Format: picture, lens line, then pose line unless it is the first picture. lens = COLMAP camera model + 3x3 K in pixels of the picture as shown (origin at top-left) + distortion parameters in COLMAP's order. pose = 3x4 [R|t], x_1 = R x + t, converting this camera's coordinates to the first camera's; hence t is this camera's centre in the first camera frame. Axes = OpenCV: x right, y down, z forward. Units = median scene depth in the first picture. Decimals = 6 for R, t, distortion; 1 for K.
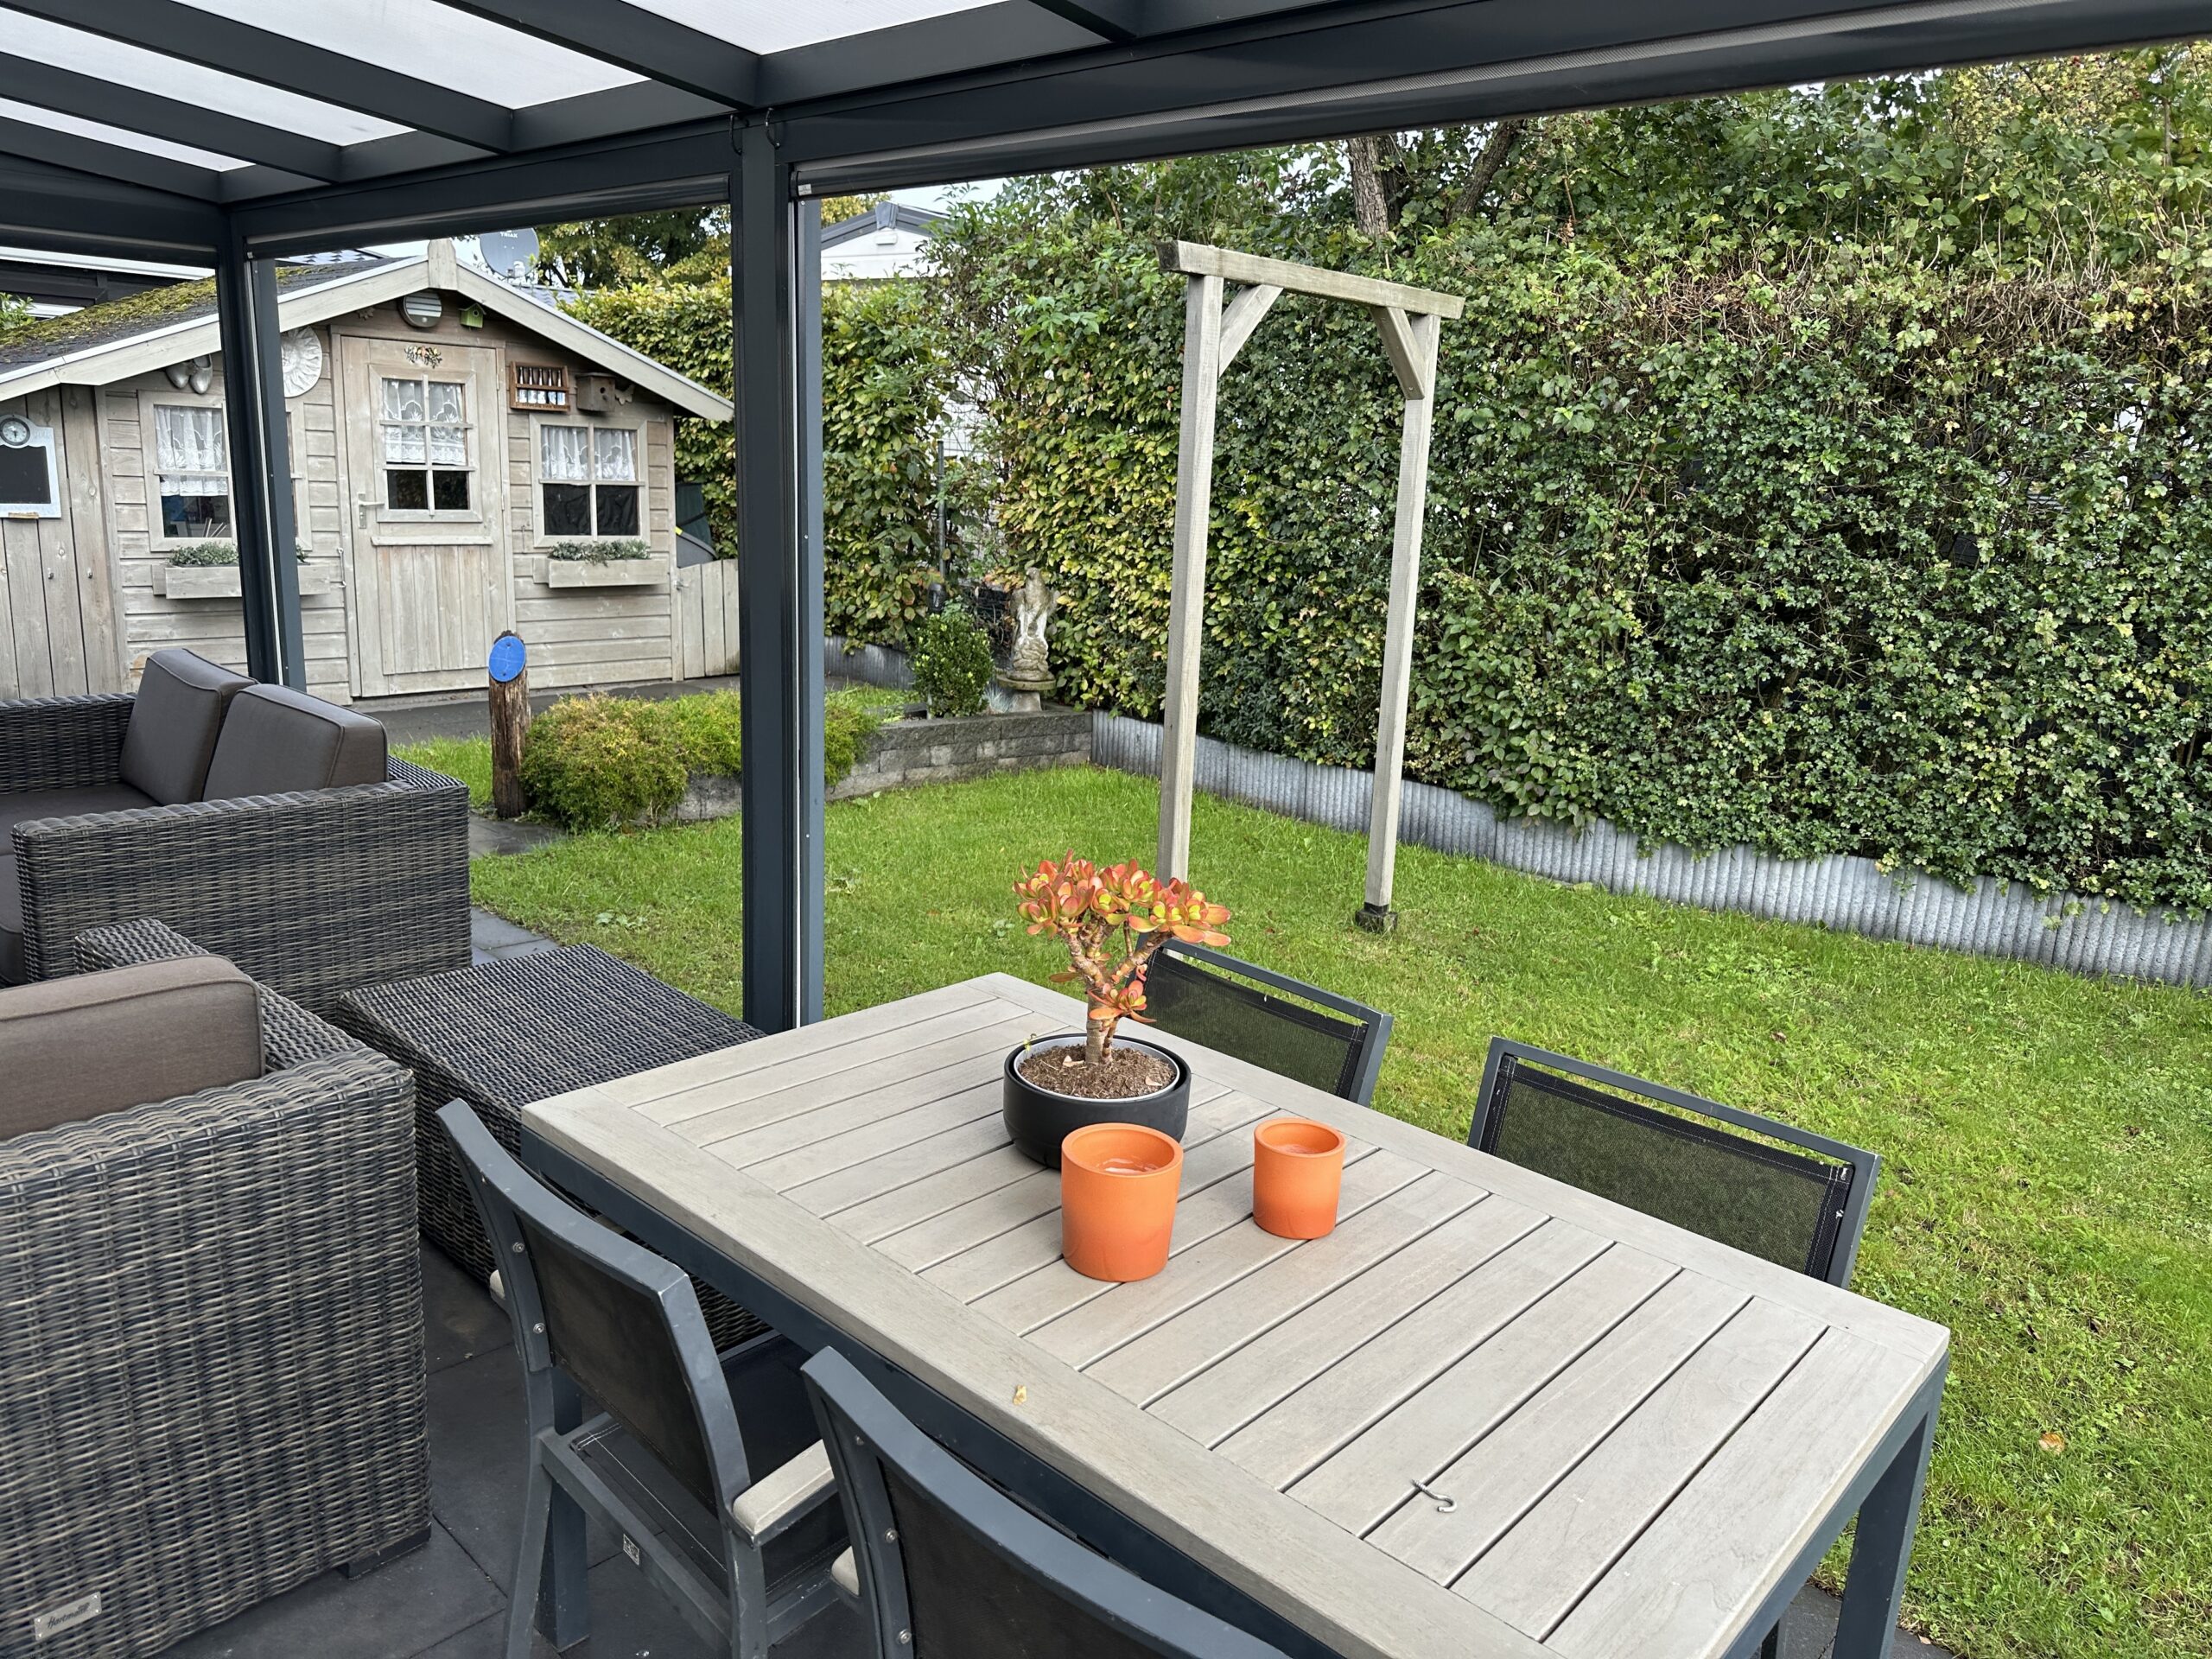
lens RADIAL K [[1548.0, 0, 1184.1], [0, 1548.0, 833.6], [0, 0, 1]] dist [0.140284, -0.165689]
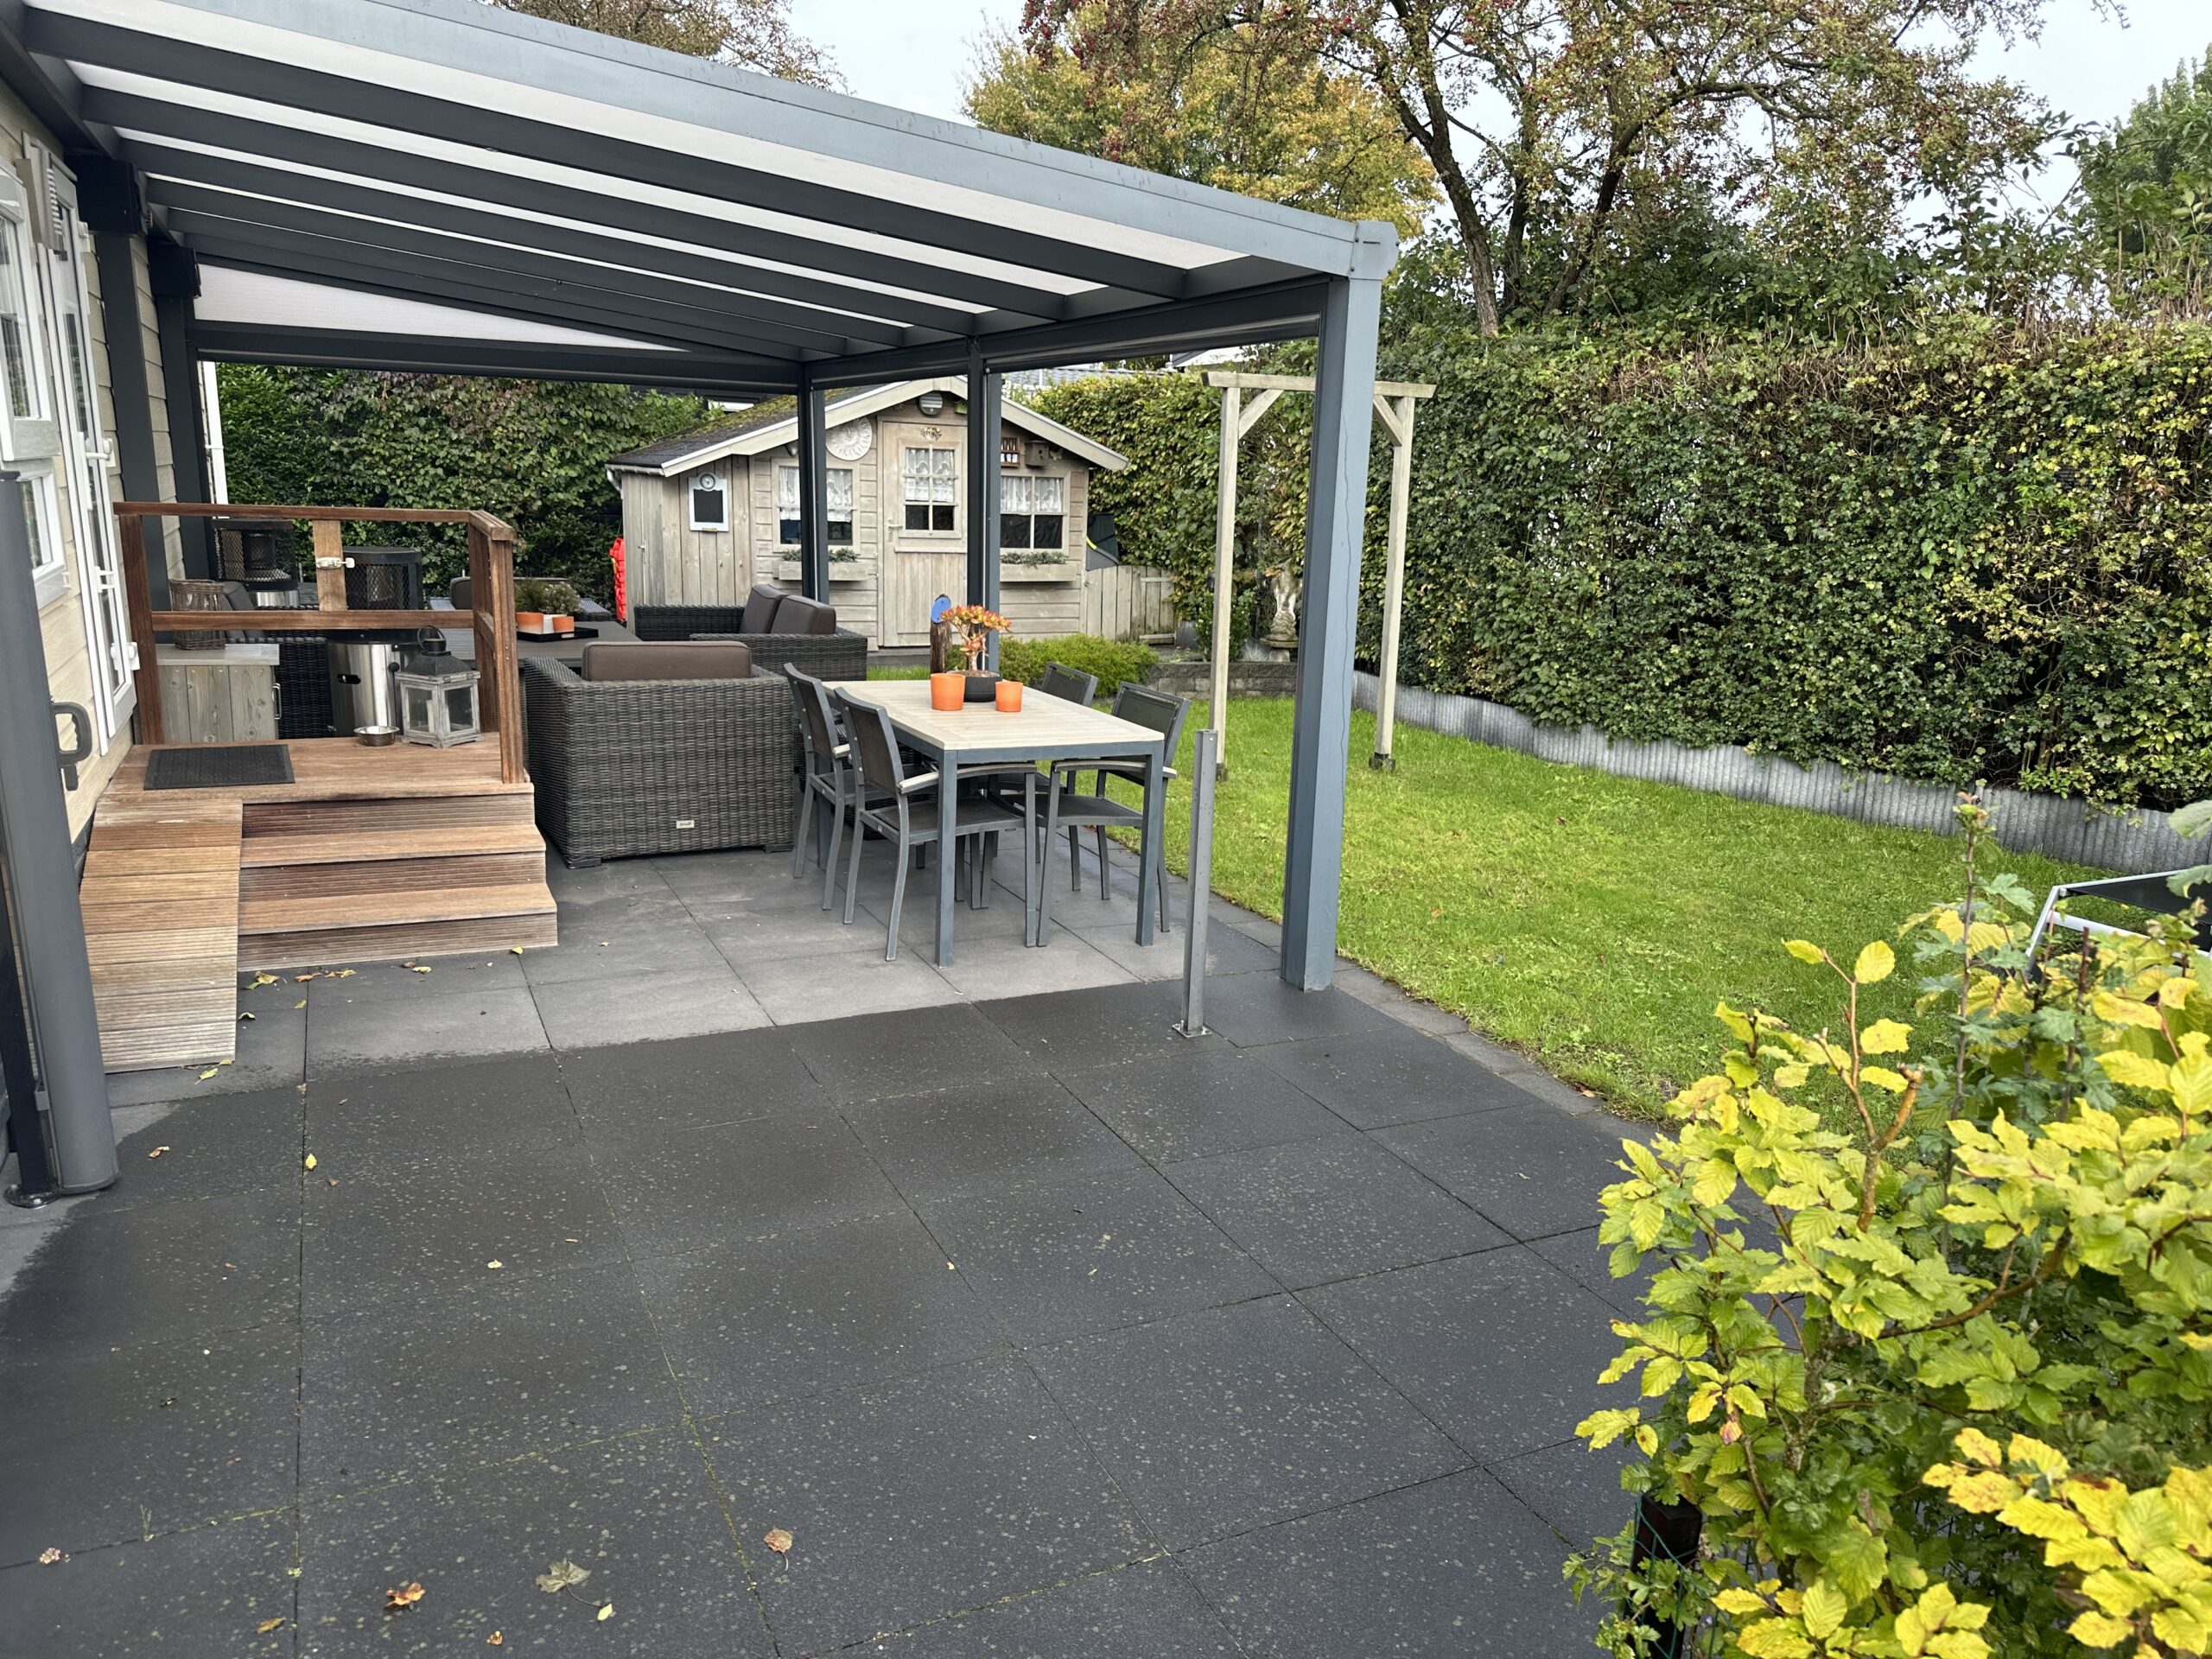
lens RADIAL K [[1548.0, 0, 1184.1], [0, 1548.0, 833.6], [0, 0, 1]] dist [0.140284, -0.165689]
pose [[0.942543, 0.057003, -0.329187, 0.421714], [-0.065712, 0.997720, -0.015379, 0.151263], [0.327560, 0.036127, 0.944140, -0.542646]]
